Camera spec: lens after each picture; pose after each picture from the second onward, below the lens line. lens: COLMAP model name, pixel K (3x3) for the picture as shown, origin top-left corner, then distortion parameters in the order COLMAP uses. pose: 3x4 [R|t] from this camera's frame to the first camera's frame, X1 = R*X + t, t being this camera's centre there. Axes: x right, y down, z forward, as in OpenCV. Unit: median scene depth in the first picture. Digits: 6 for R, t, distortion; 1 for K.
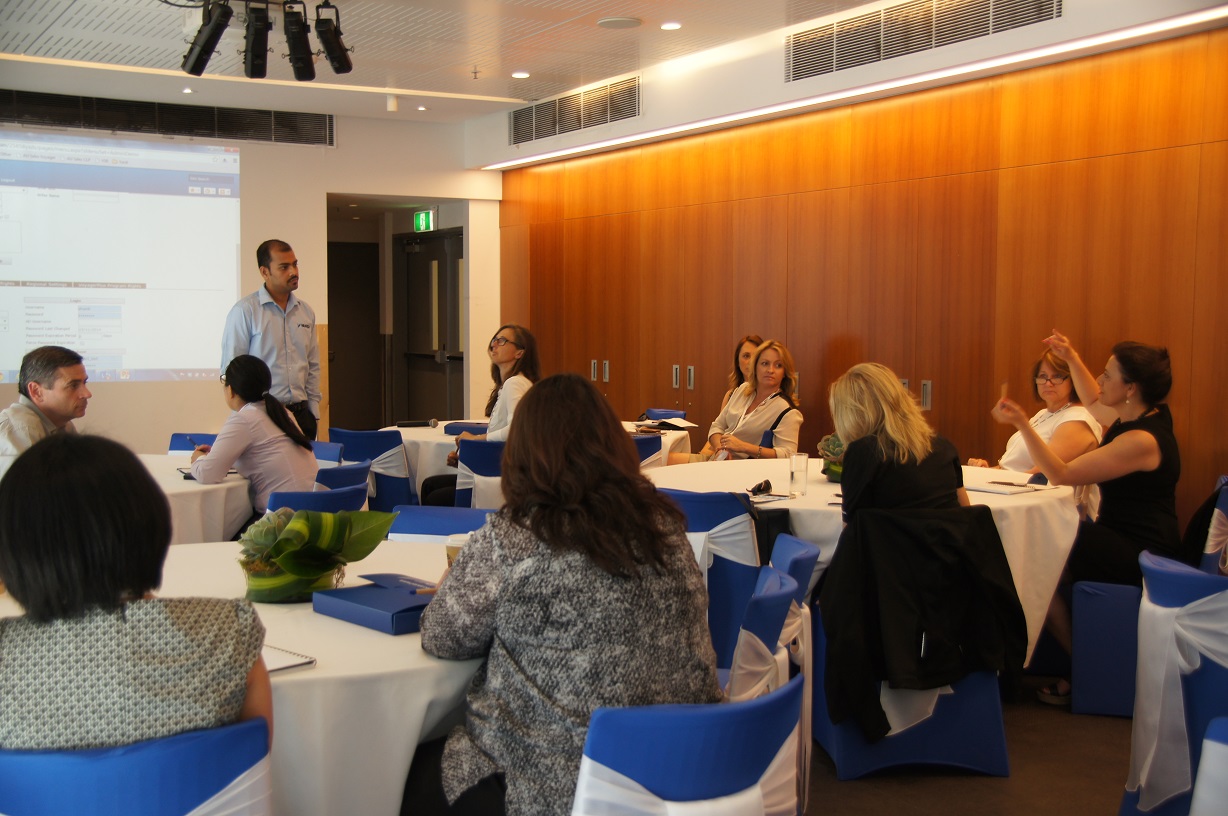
lens RADIAL K [[1526.2, 0, 611.7], [0, 1526.2, 409.8], [0, 0, 1]] dist [0.111598, 0.000000]
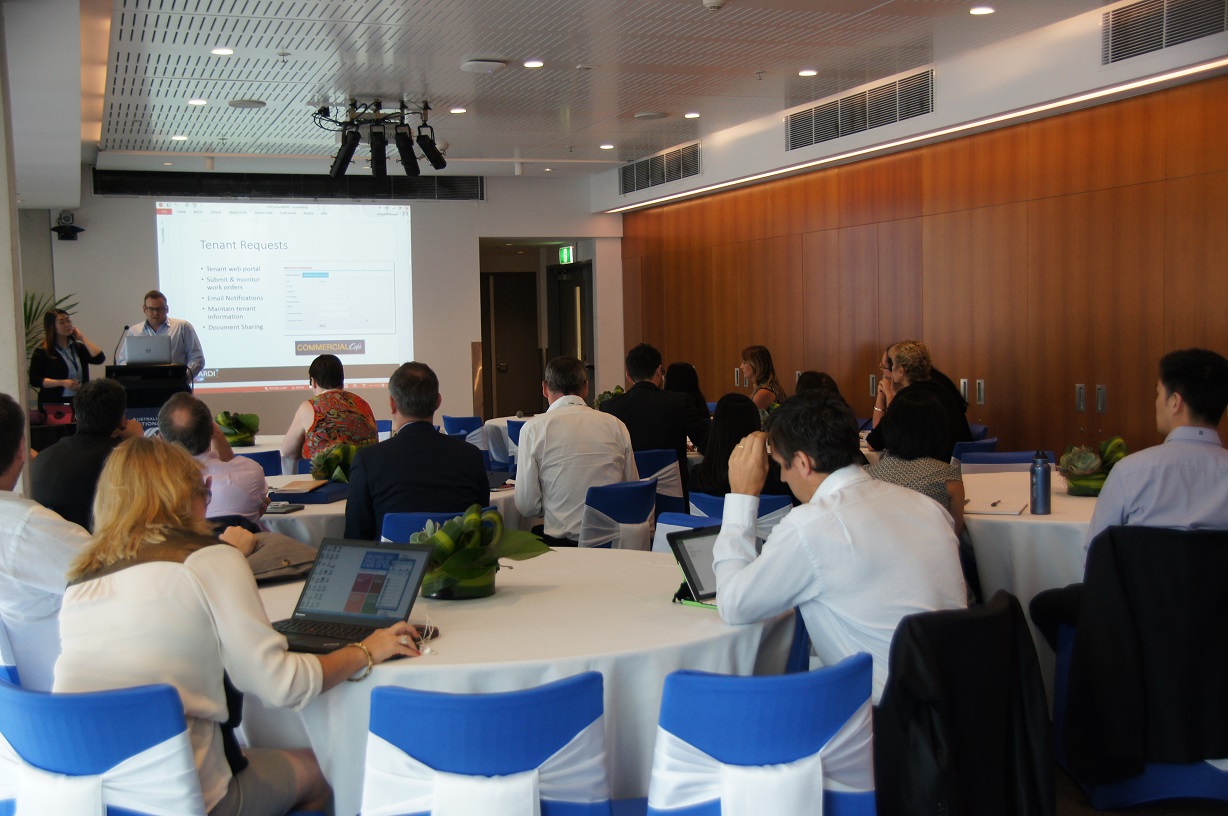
lens RADIAL K [[1526.2, 0, 615.8], [0, 1526.2, 407.3], [0, 0, 1]] dist [0.111598, 0.000000]
pose [[0.988309, -0.013008, -0.151908, 0.133050], [0.011133, 0.999851, -0.013188, 0.019877], [0.152056, 0.011342, 0.988307, -0.265384]]
